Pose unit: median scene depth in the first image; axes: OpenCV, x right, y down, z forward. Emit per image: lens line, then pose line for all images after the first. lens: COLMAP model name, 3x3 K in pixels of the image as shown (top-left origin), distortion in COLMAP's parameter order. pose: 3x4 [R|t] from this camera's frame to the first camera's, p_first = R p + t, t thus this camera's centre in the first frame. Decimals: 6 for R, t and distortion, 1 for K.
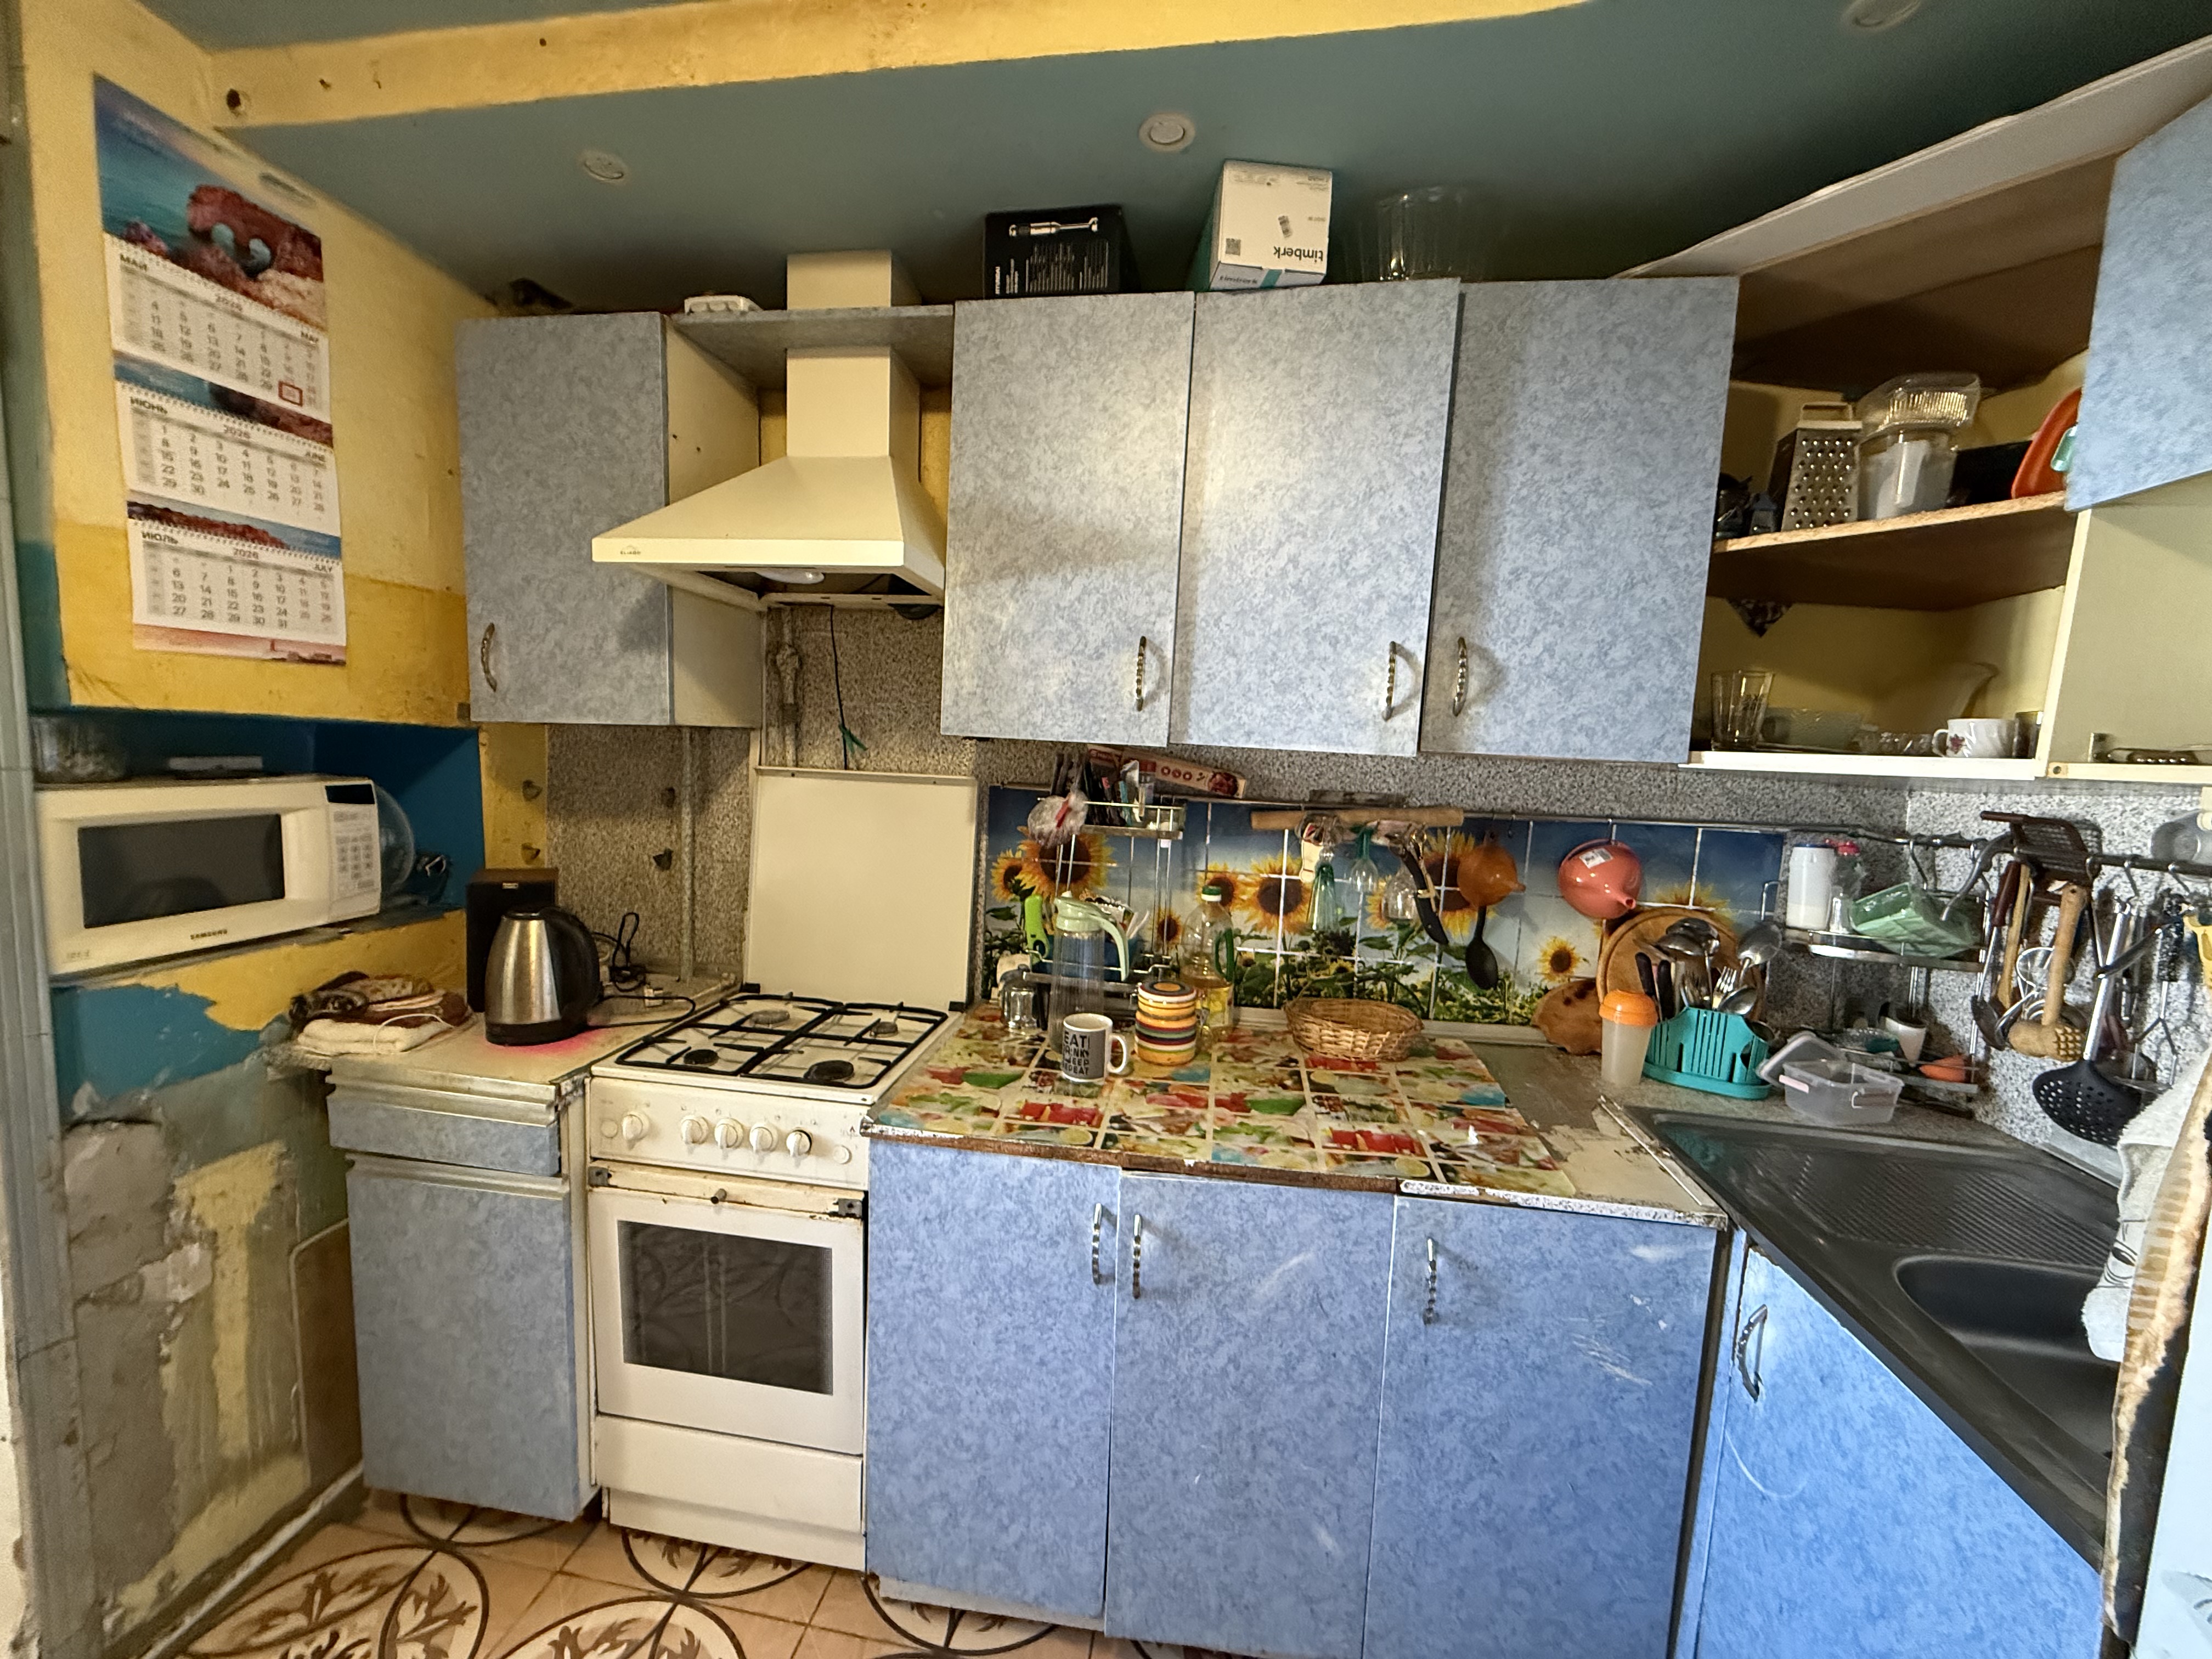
lens RADIAL K [[881.4, 0, 1102.0], [0, 881.4, 832.6], [0, 0, 1]] dist [-0.001090, -0.000364]
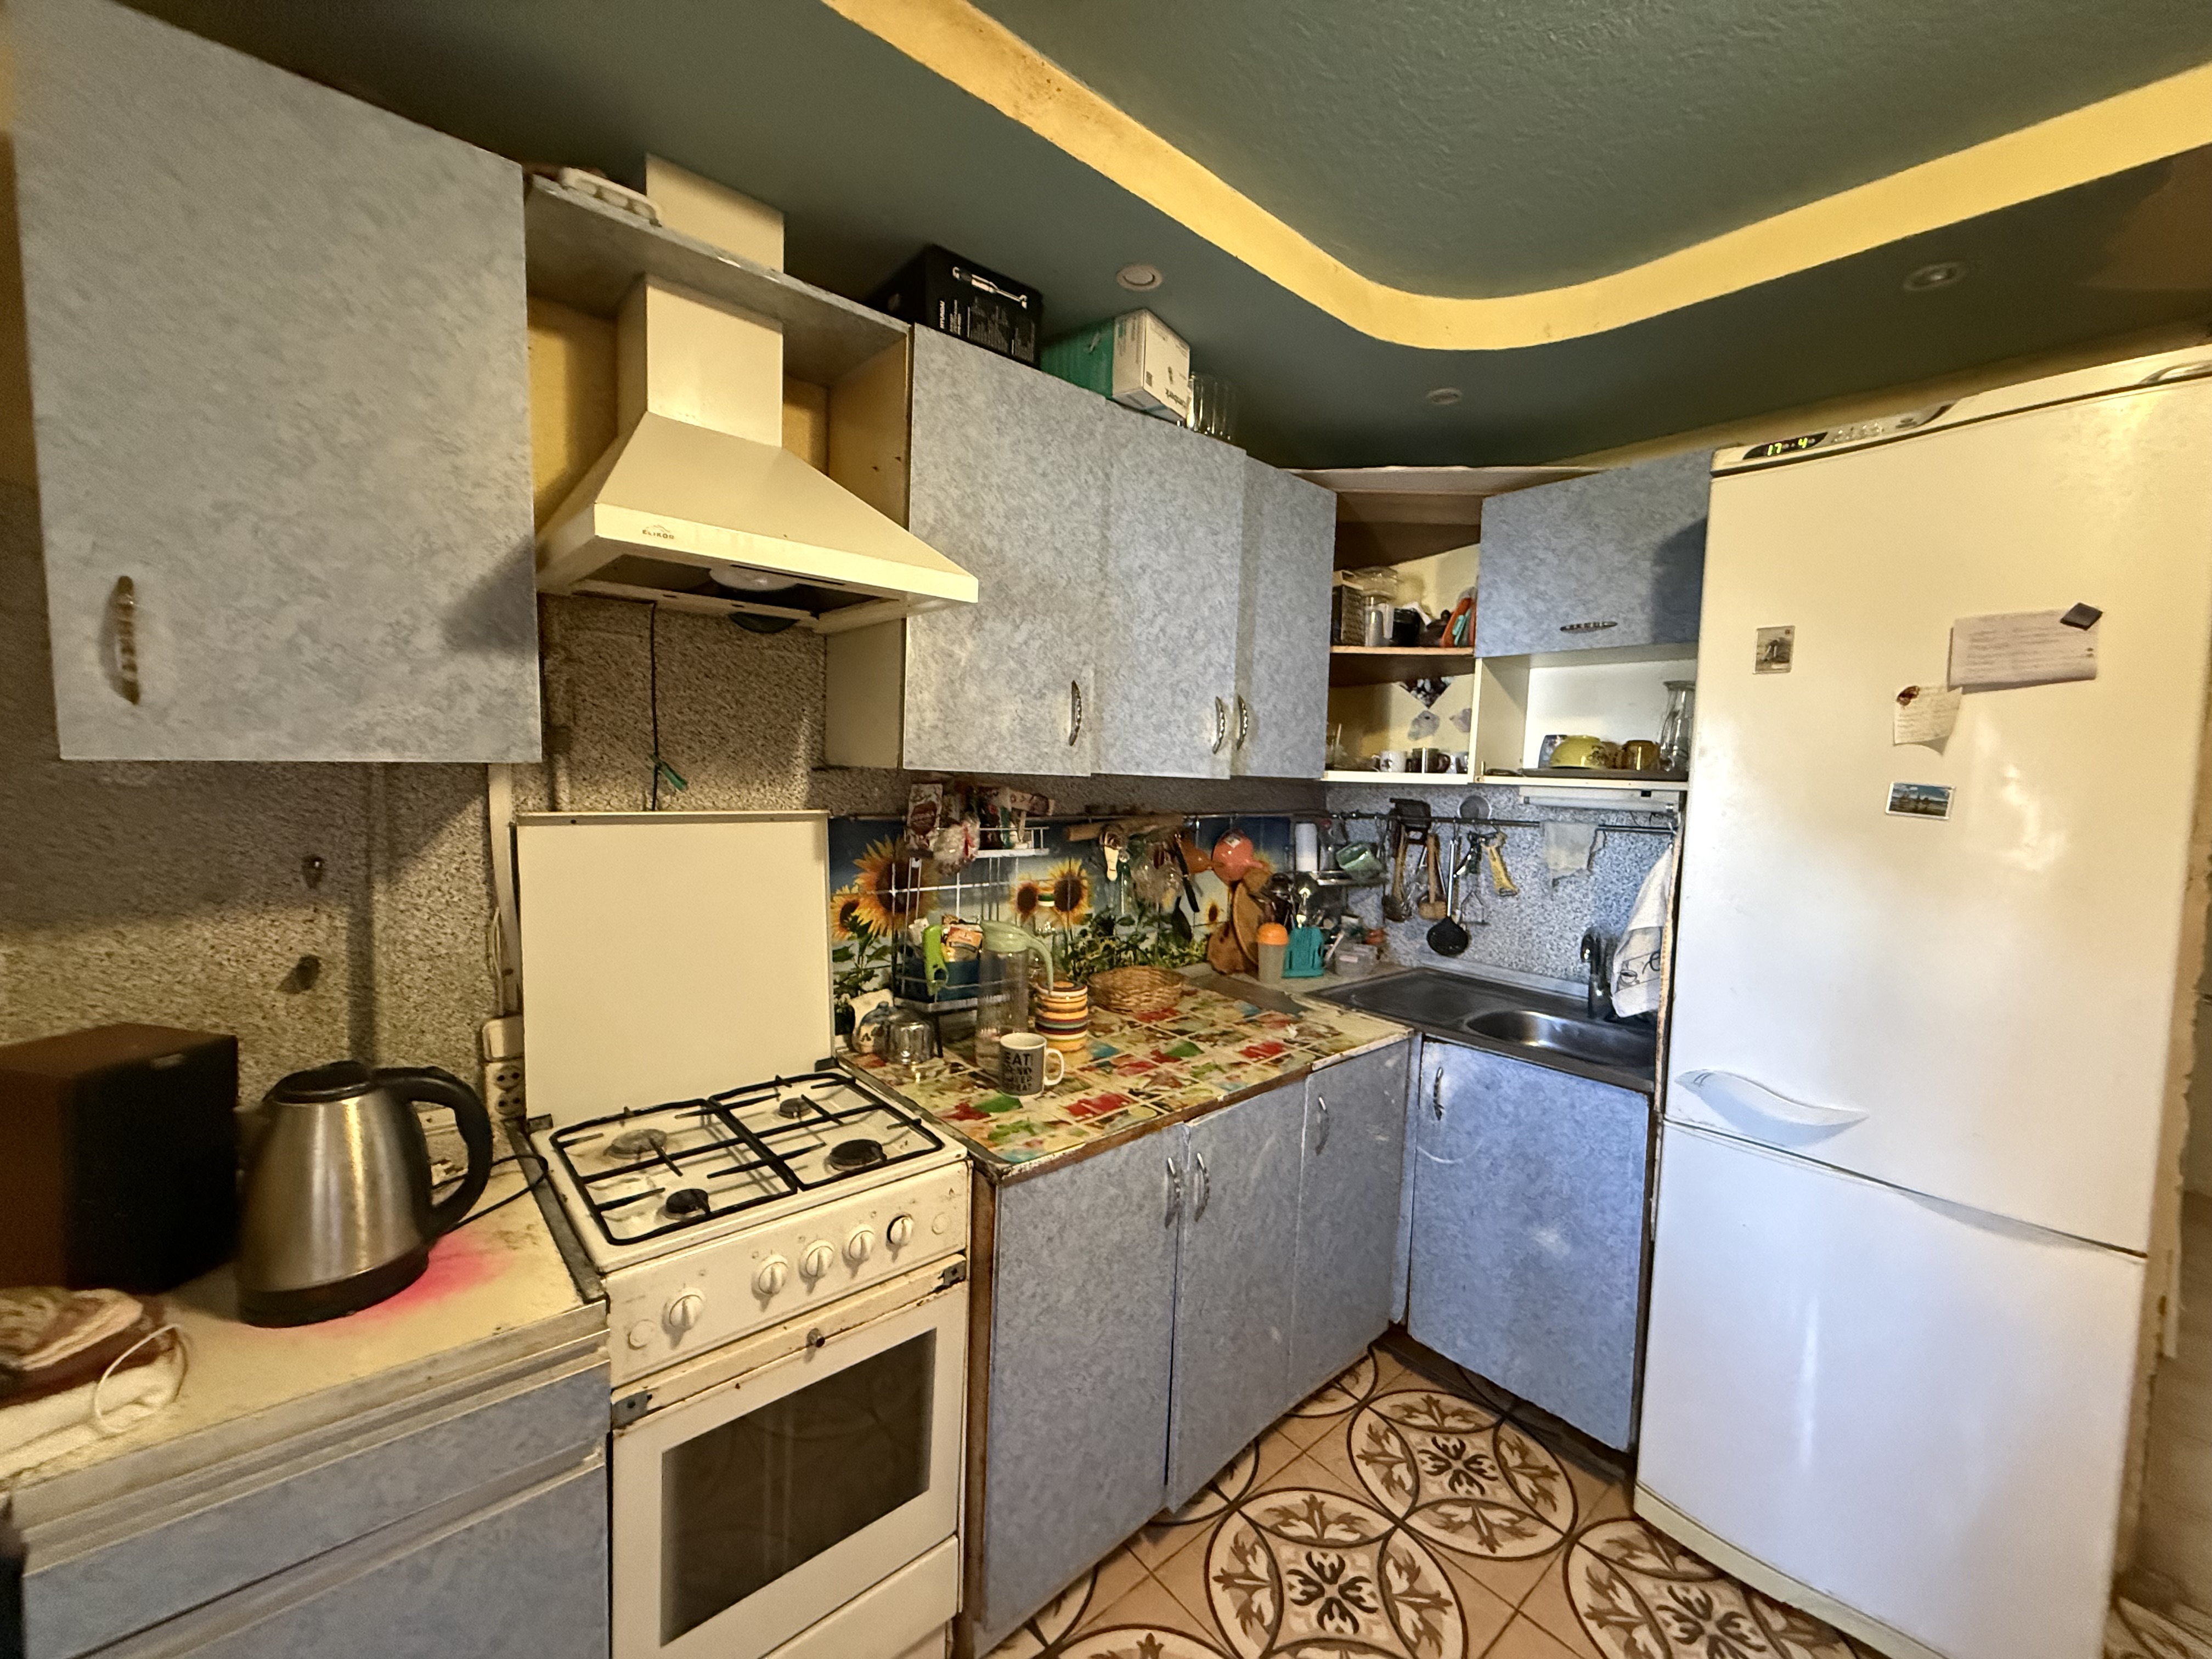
lens RADIAL K [[881.4, 0, 1103.8], [0, 881.4, 832.4], [0, 0, 1]] dist [-0.001090, -0.000364]
pose [[0.639327, -0.077746, 0.764994, -0.814001], [0.073467, 0.996500, 0.039875, -0.068509], [-0.765417, 0.030709, 0.642802, 0.236662]]
